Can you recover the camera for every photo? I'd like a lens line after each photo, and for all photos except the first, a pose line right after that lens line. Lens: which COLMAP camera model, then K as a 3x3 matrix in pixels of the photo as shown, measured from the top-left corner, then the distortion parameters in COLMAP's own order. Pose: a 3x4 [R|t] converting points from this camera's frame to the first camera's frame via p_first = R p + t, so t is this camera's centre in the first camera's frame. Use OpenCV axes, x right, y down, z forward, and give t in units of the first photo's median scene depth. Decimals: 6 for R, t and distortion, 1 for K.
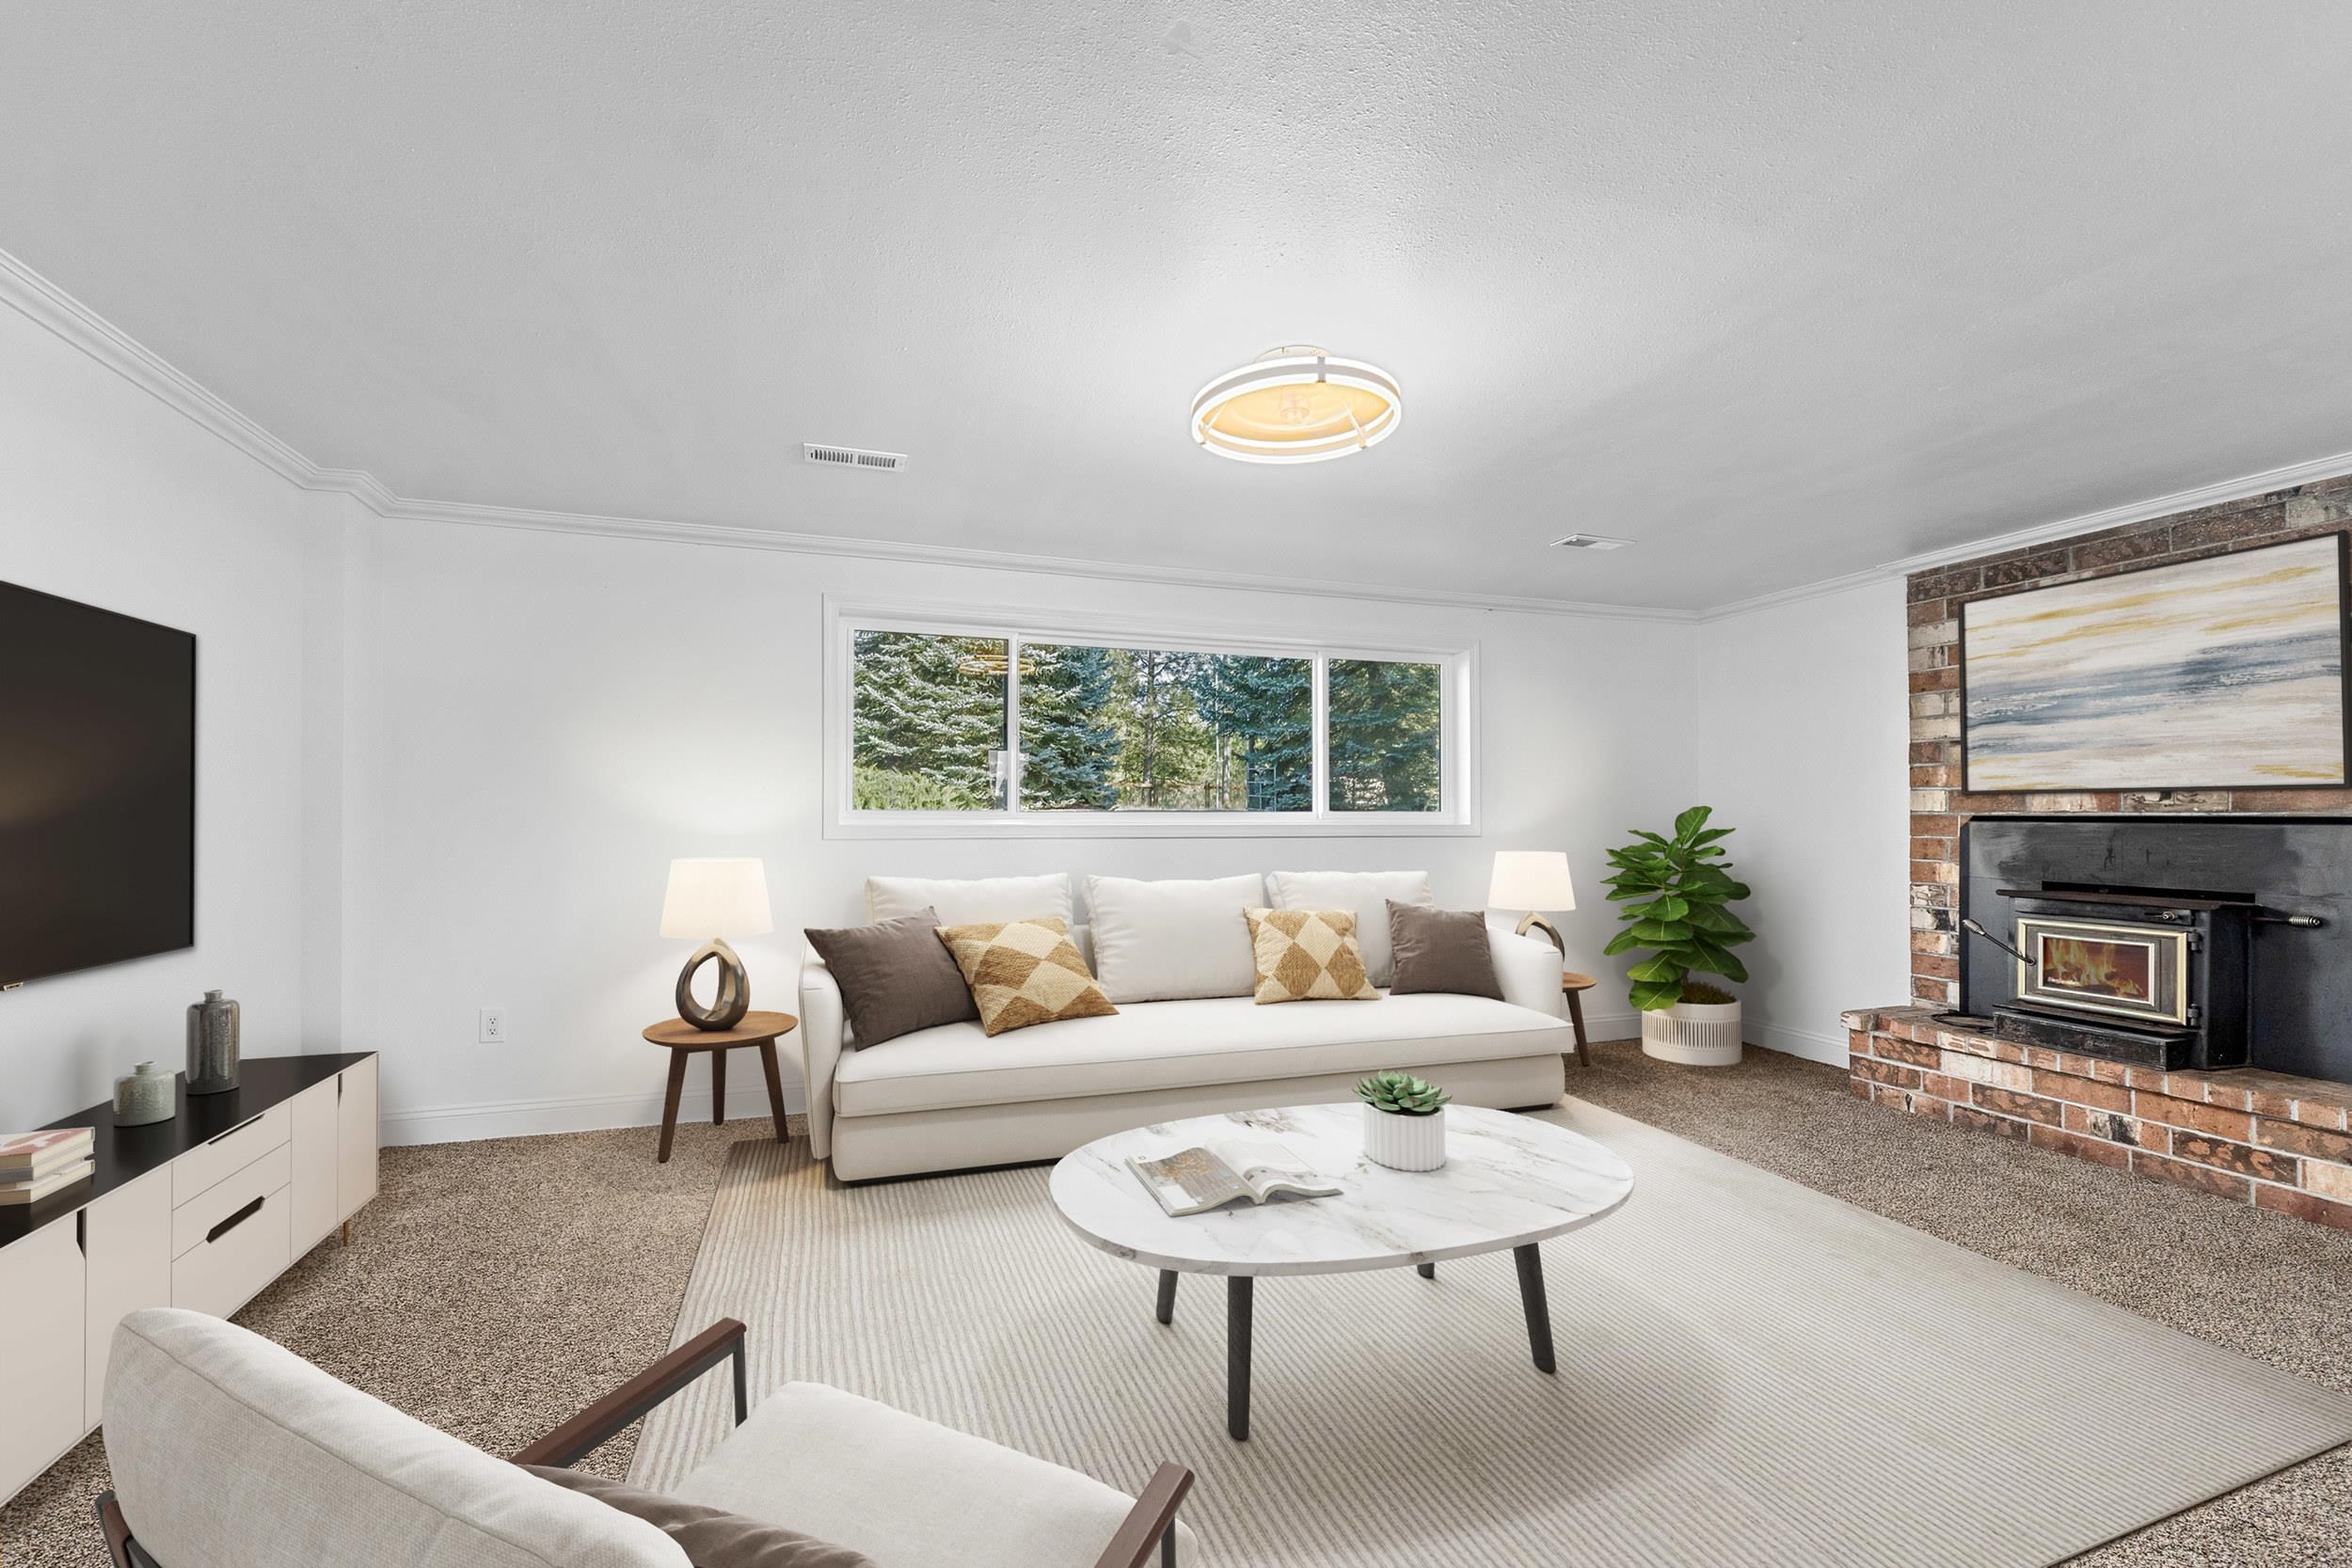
lens RADIAL K [[1006.2, 0, 1177.4], [0, 1006.2, 802.8], [0, 0, 1]] dist [0.013749, -0.000055]
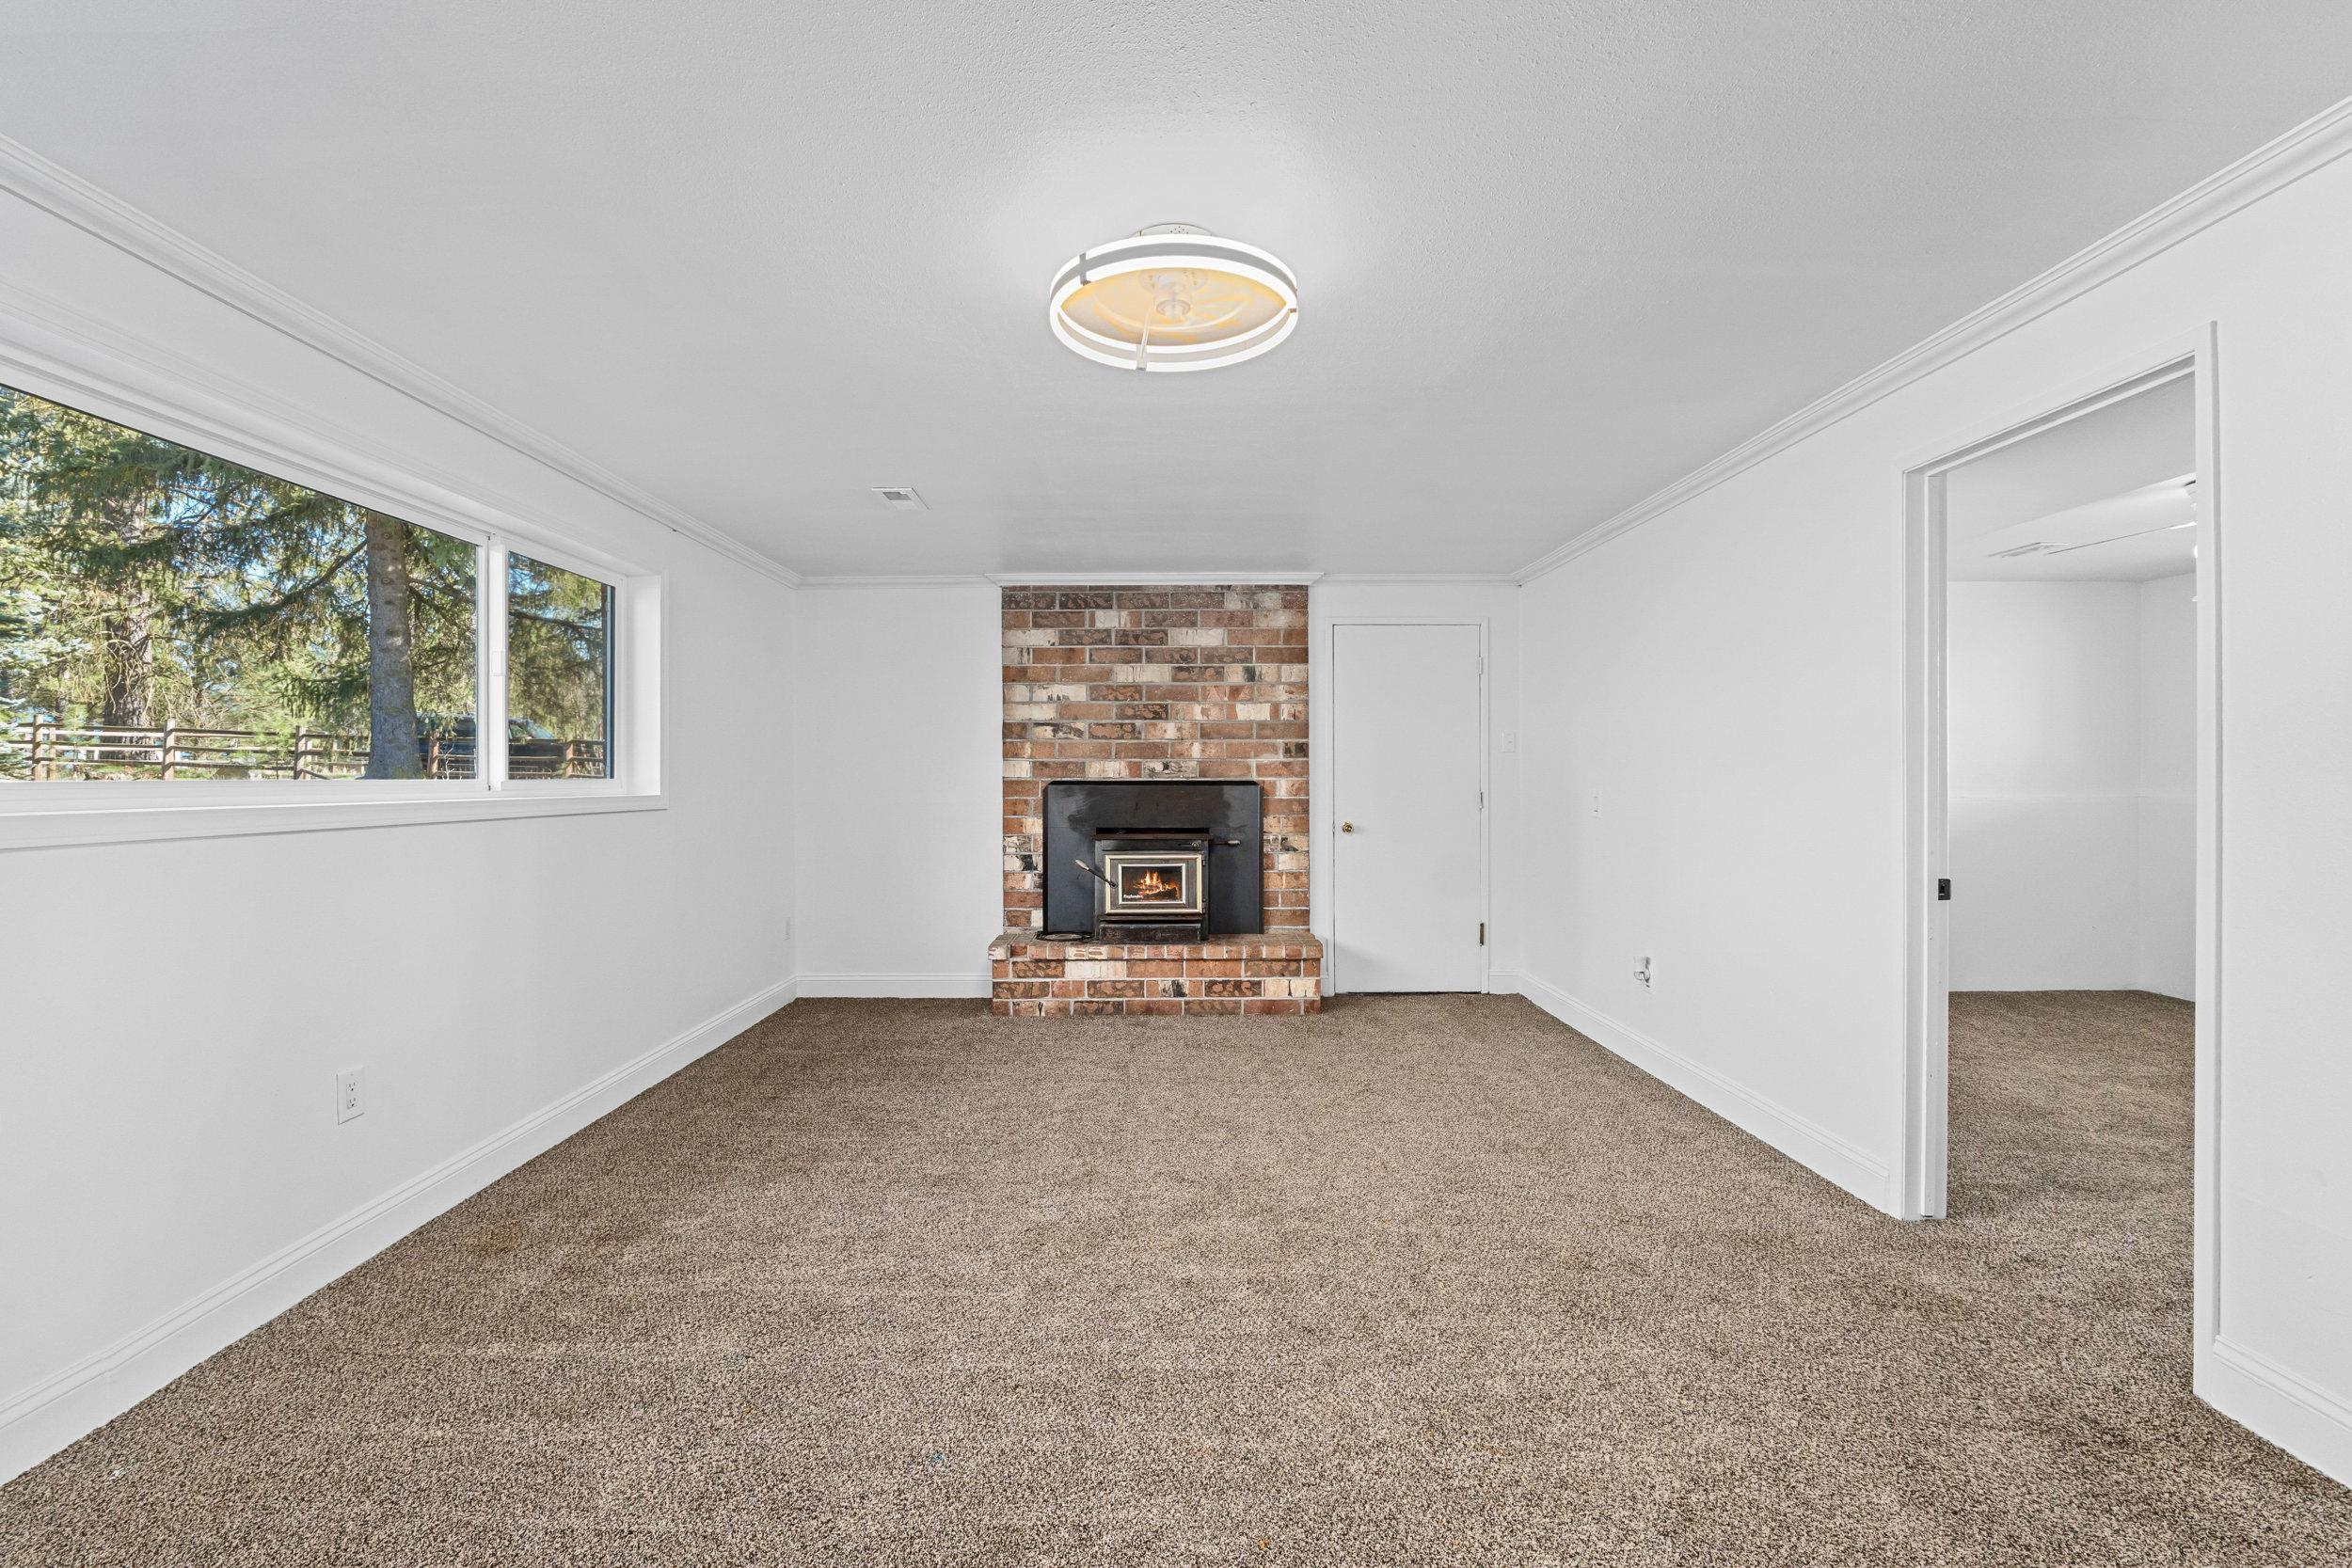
lens RADIAL K [[1006.2, 0, 1177.1], [0, 1006.2, 775.5], [0, 0, 1]] dist [0.013749, -0.000055]
pose [[0.332103, -0.000240, 0.943243, -0.420242], [-0.008129, 0.999962, 0.003117, 0.000538], [-0.943208, -0.008703, 0.332089, 0.445064]]
